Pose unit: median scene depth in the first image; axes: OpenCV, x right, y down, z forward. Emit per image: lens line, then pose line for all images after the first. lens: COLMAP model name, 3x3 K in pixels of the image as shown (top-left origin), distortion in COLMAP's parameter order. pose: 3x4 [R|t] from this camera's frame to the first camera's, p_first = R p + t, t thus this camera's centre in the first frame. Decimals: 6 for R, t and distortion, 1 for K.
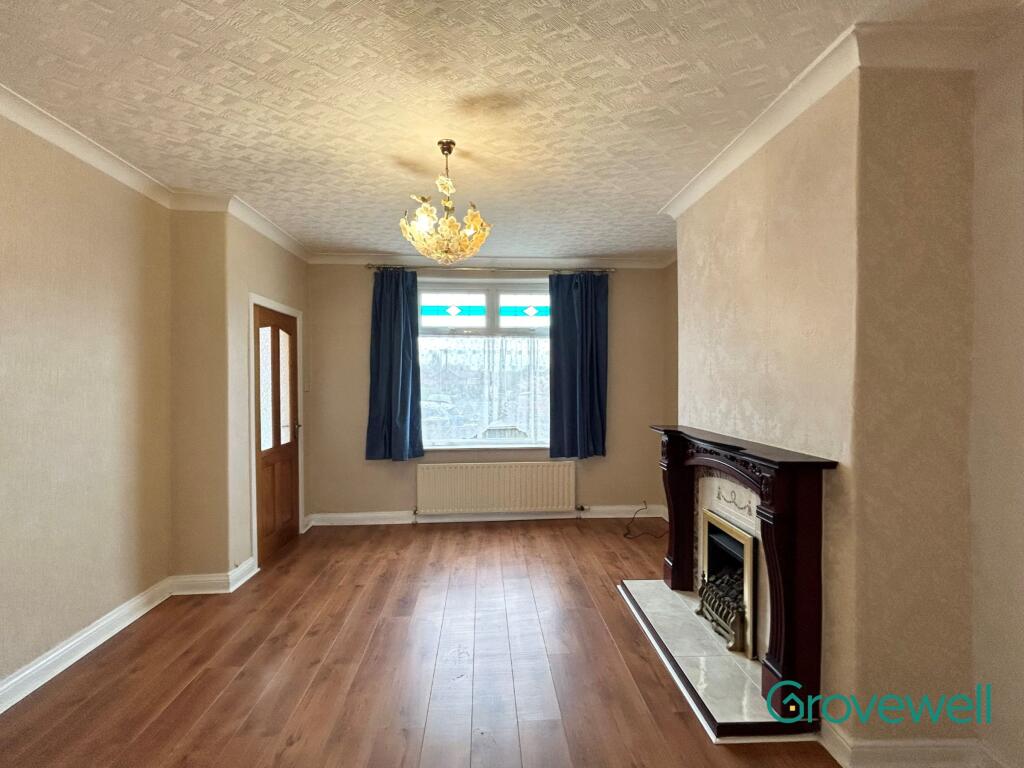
lens RADIAL K [[437.4, 0, 508.4], [0, 437.4, 384.3], [0, 0, 1]] dist [-0.001585, 0.000221]
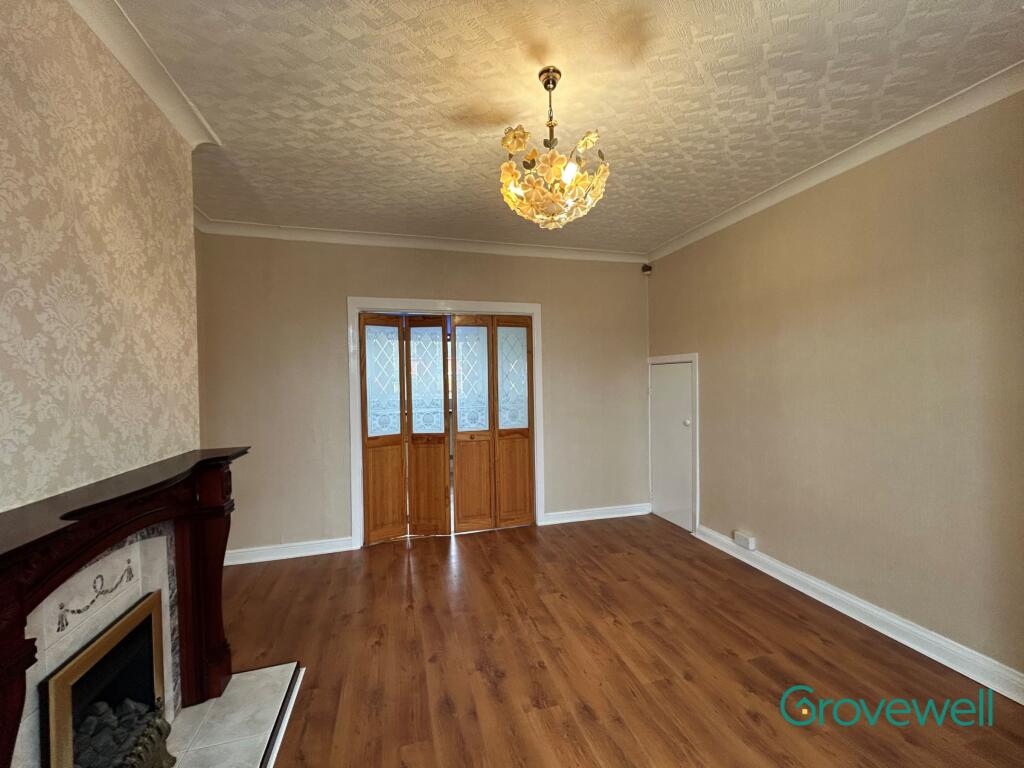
lens RADIAL K [[410.8, 0, 510.4], [0, 410.8, 381.6], [0, 0, 1]] dist [-0.007649, 0.000214]
pose [[-0.977782, 0.021726, -0.208497, 0.069992], [0.019281, 0.999720, 0.013753, -0.007891], [0.208737, 0.009427, -0.977926, 1.295068]]
